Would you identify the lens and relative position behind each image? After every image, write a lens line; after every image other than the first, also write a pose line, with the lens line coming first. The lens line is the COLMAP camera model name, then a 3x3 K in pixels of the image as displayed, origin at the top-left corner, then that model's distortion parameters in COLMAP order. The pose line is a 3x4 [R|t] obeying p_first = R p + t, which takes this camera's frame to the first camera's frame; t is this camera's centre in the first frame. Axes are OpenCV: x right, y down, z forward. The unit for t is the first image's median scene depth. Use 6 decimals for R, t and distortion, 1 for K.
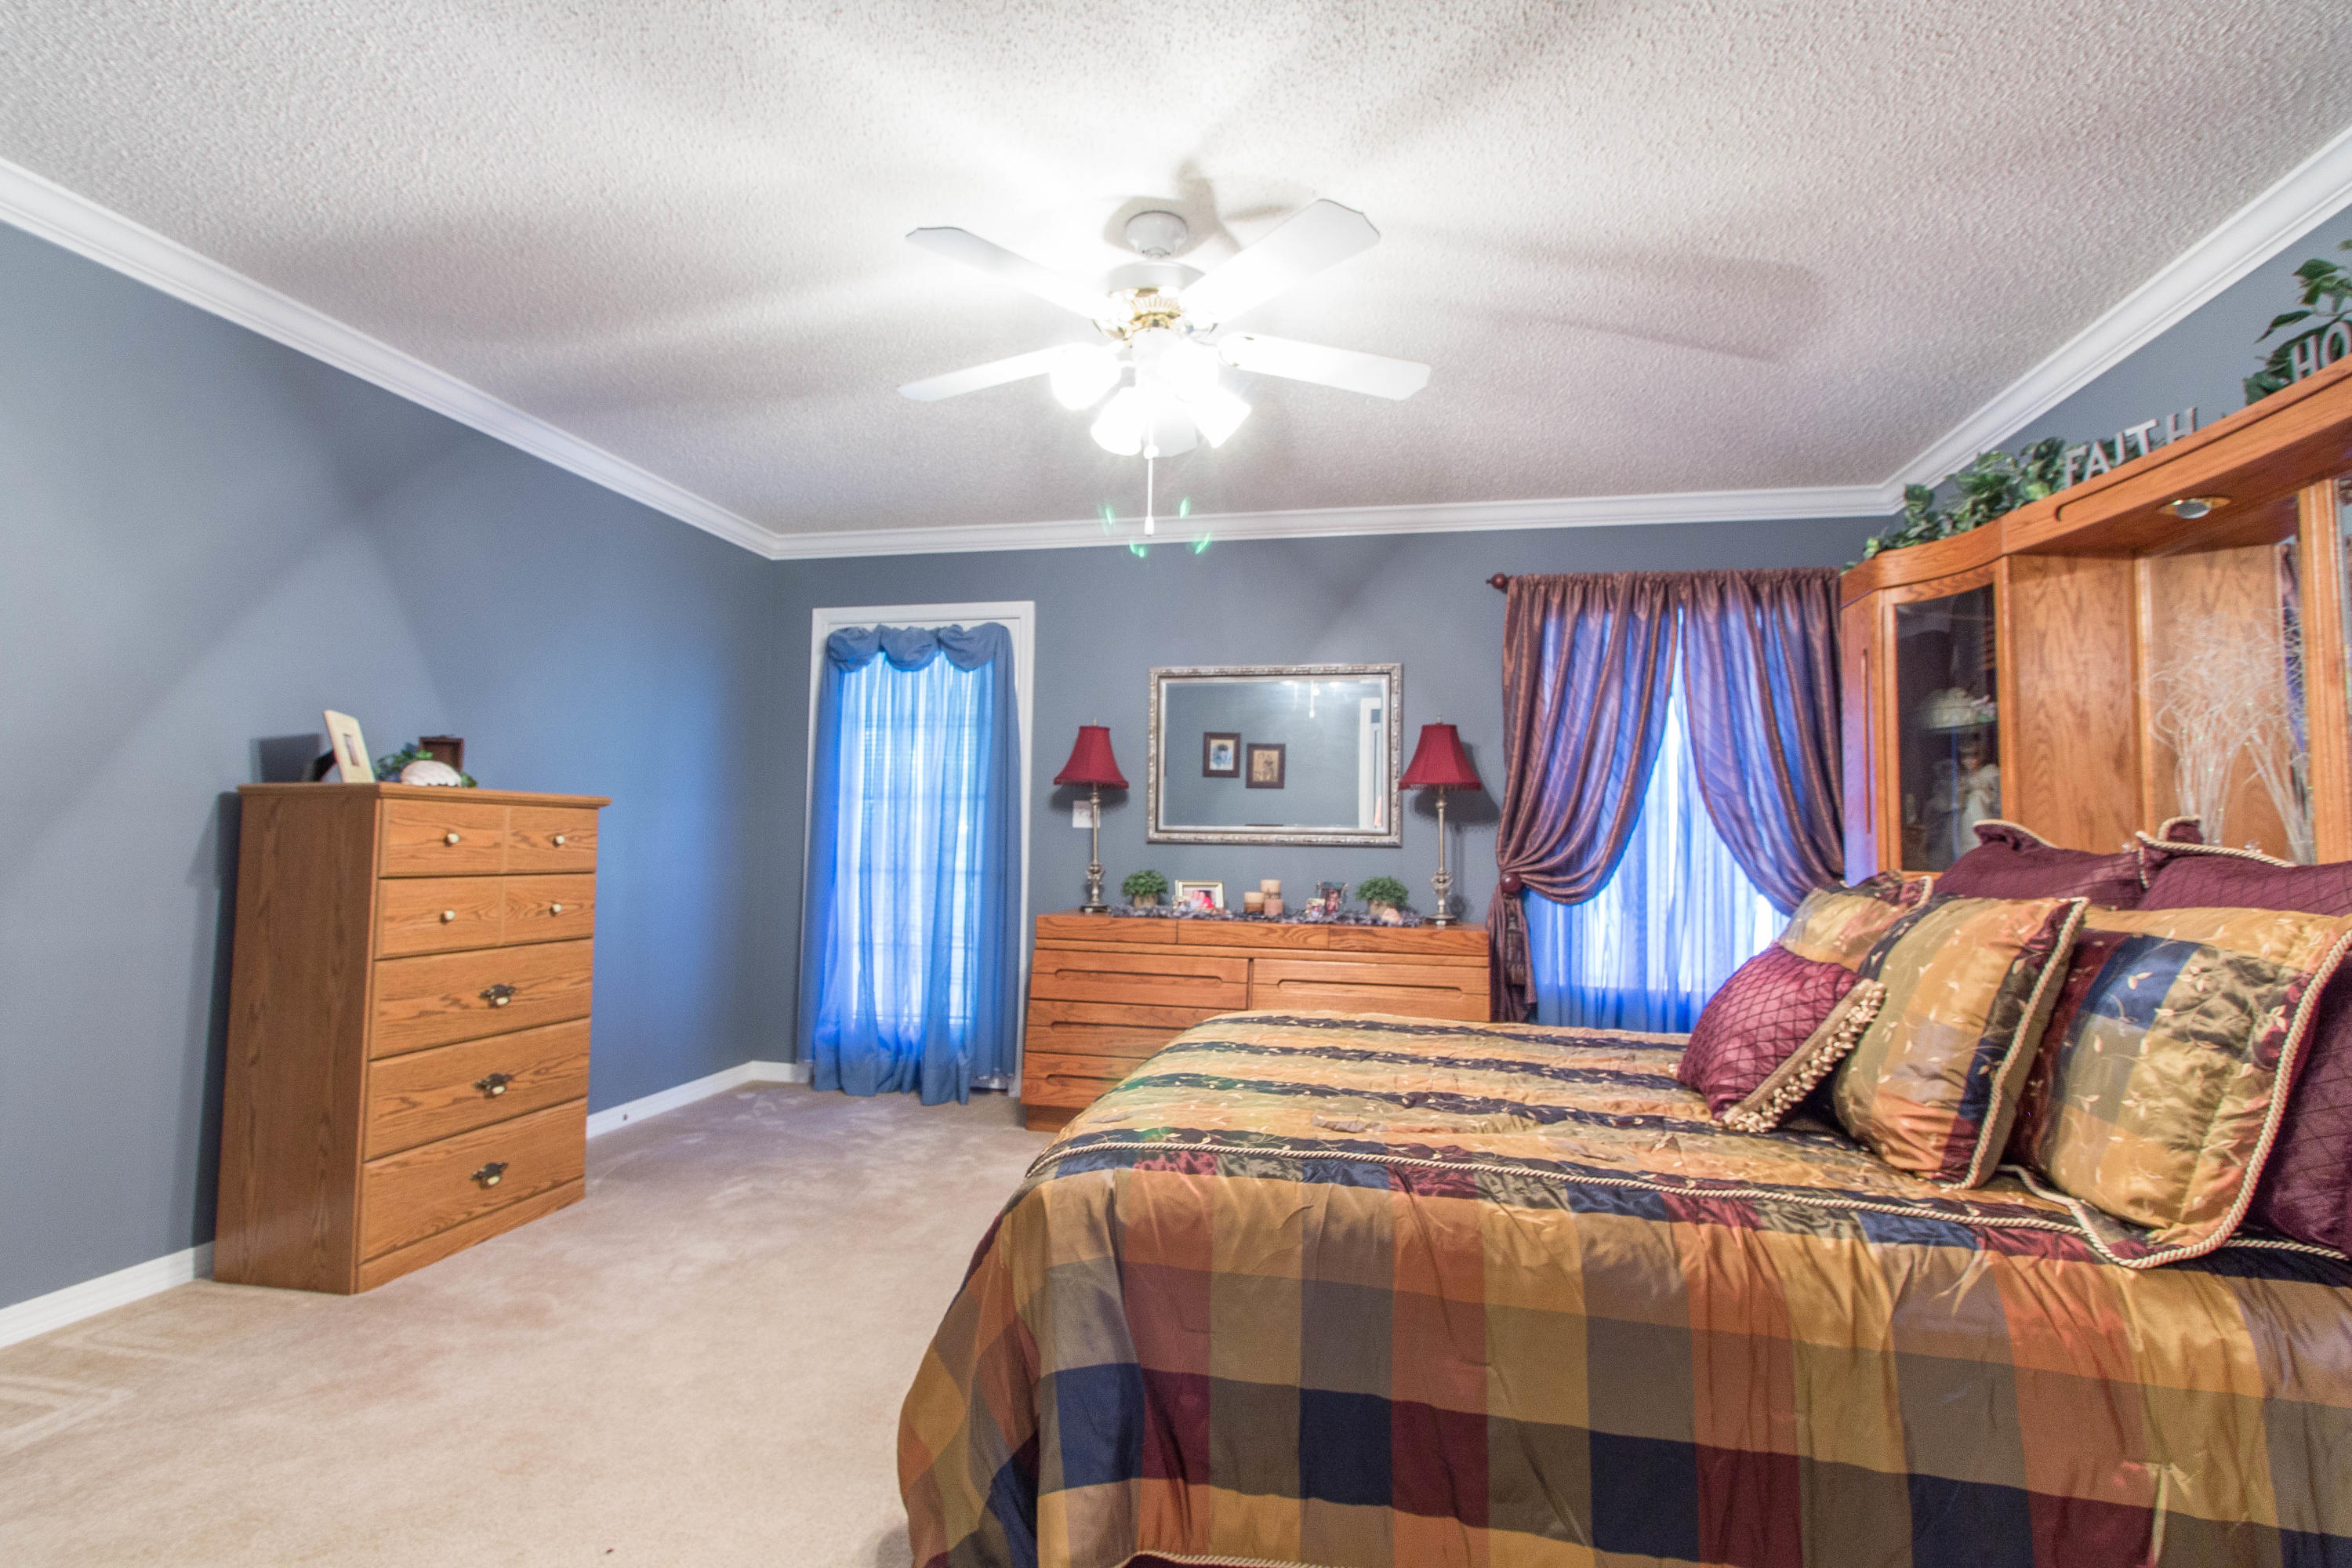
lens RADIAL K [[1094.0, 0, 1172.8], [0, 1094.0, 773.9], [0, 0, 1]] dist [0.003184, 0.001479]
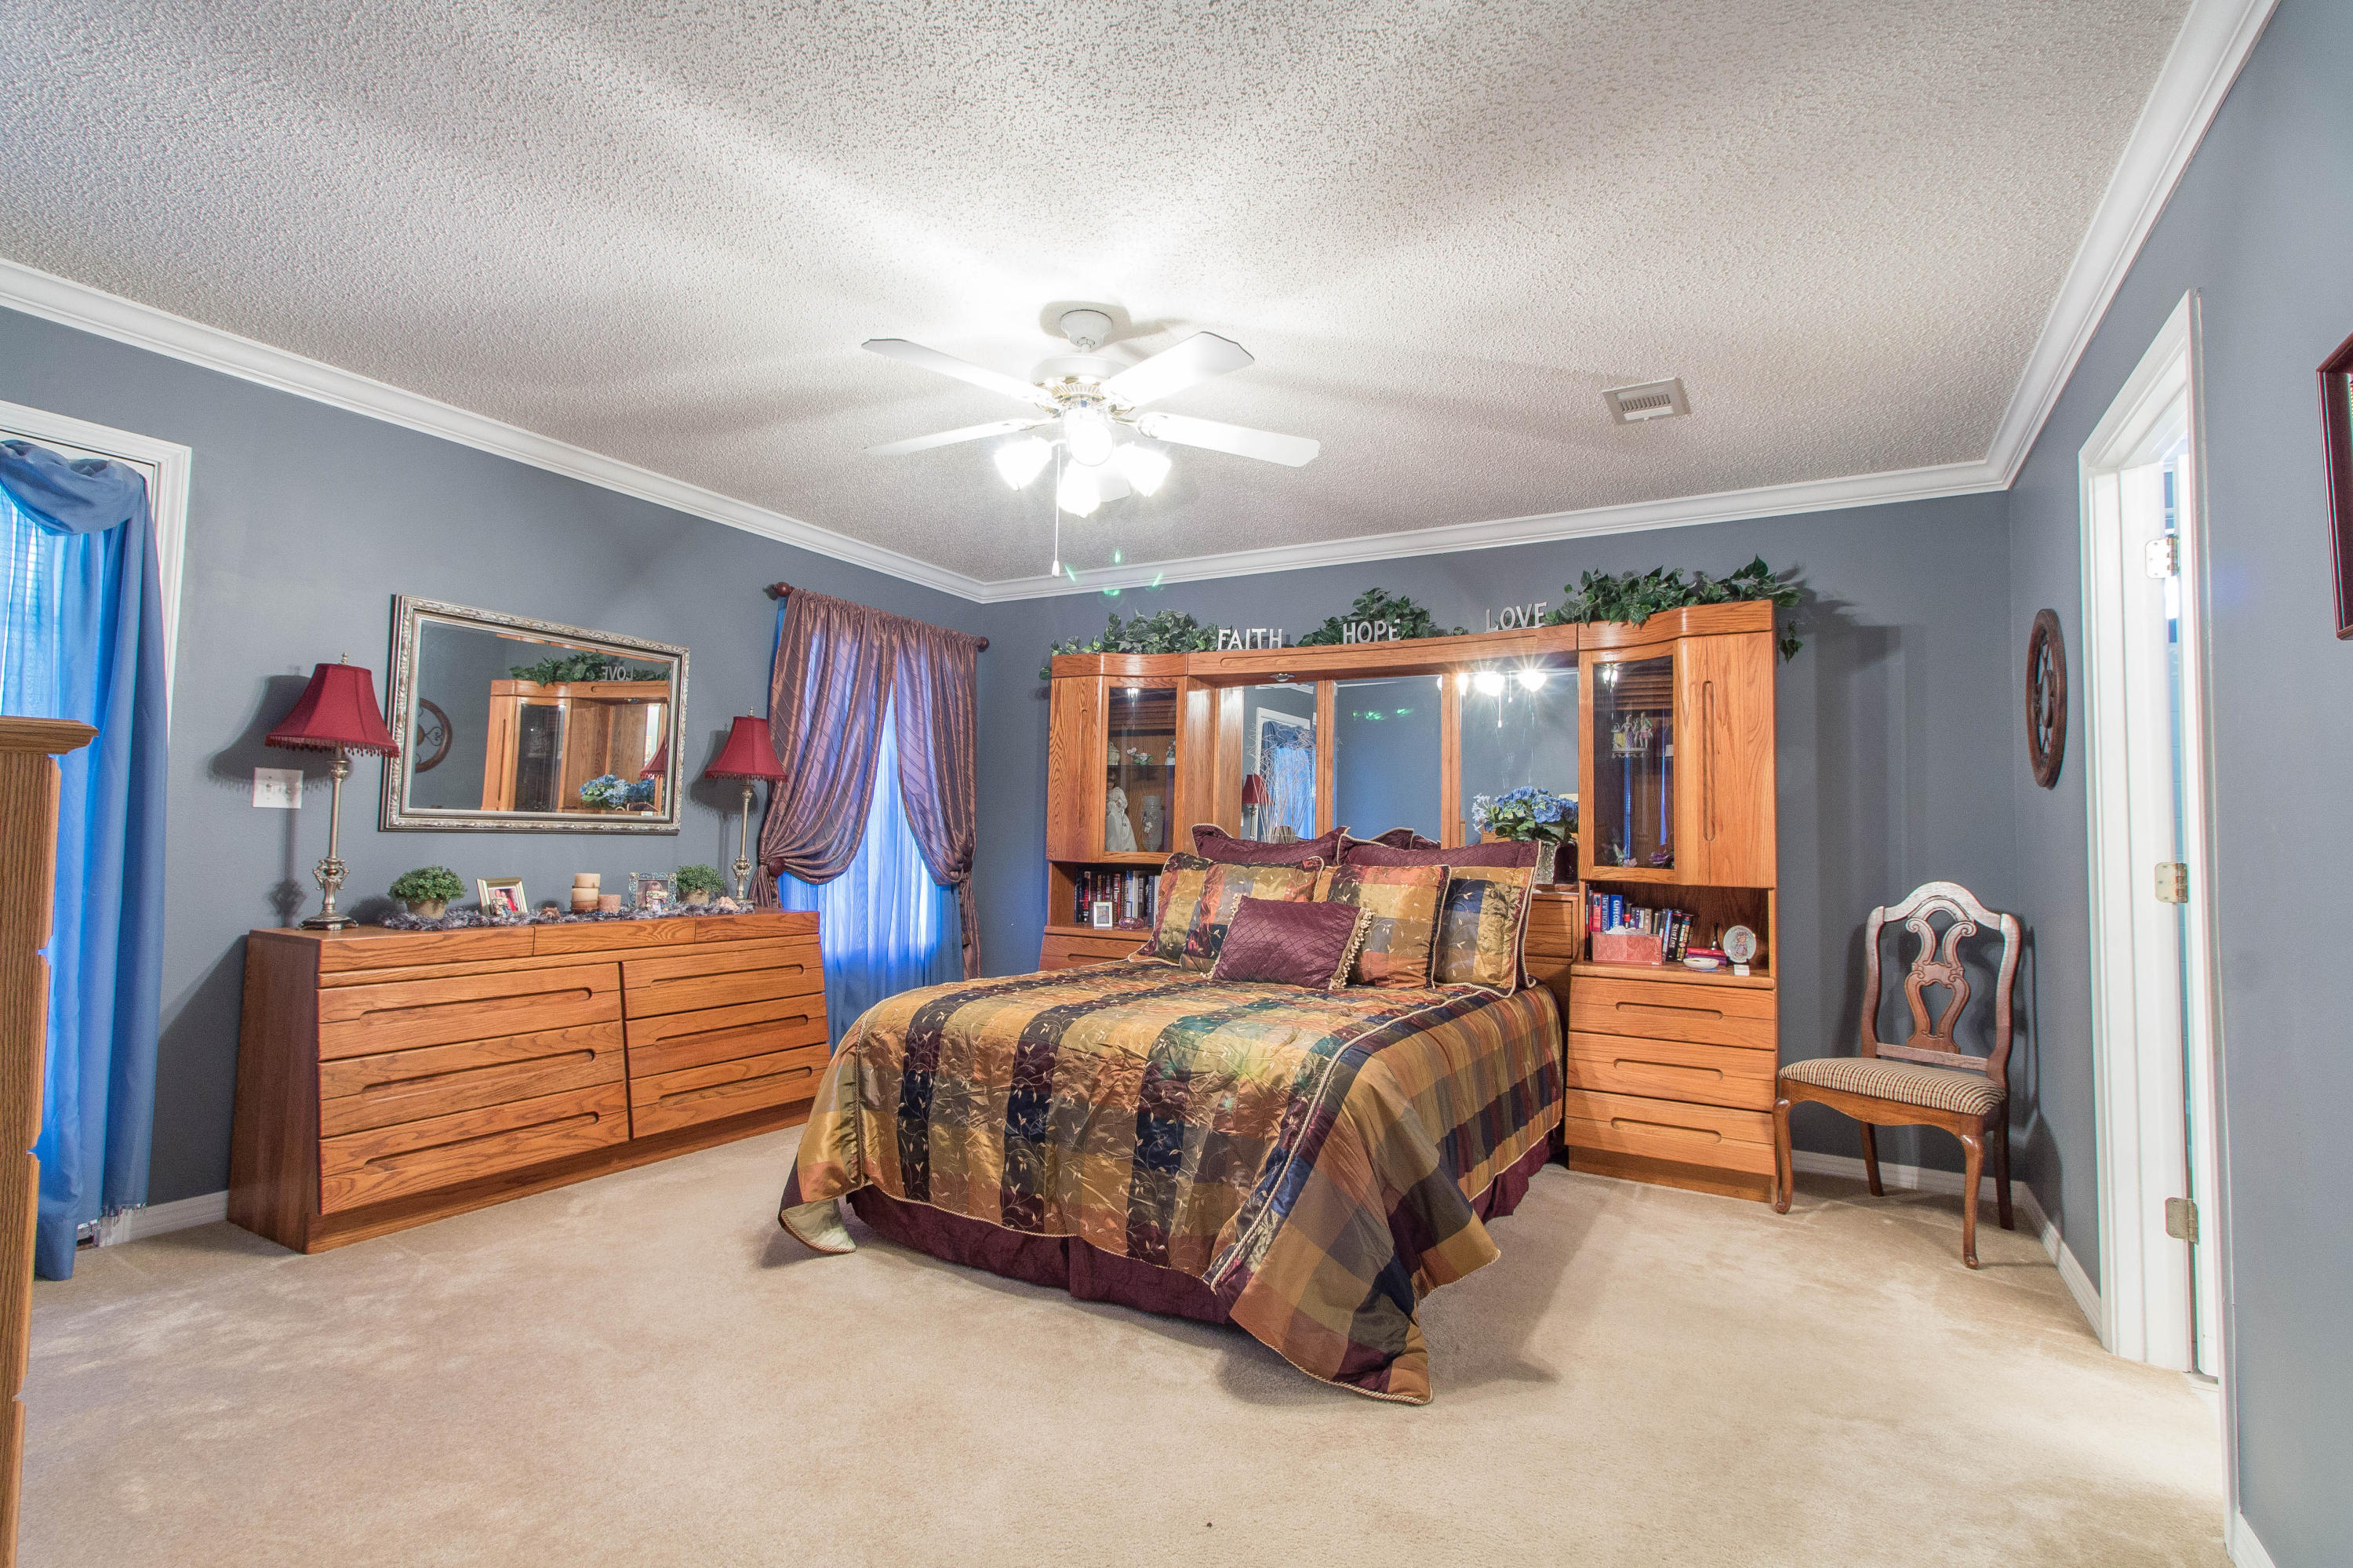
lens RADIAL K [[1094.5, 0, 1173.3], [0, 1094.5, 773.9], [0, 0, 1]] dist [0.003184, 0.001479]
pose [[0.310731, 0.047844, 0.949293, -0.620170], [-0.072223, 0.997034, -0.026609, 0.007102], [-0.947750, -0.060292, 0.313265, 0.293134]]
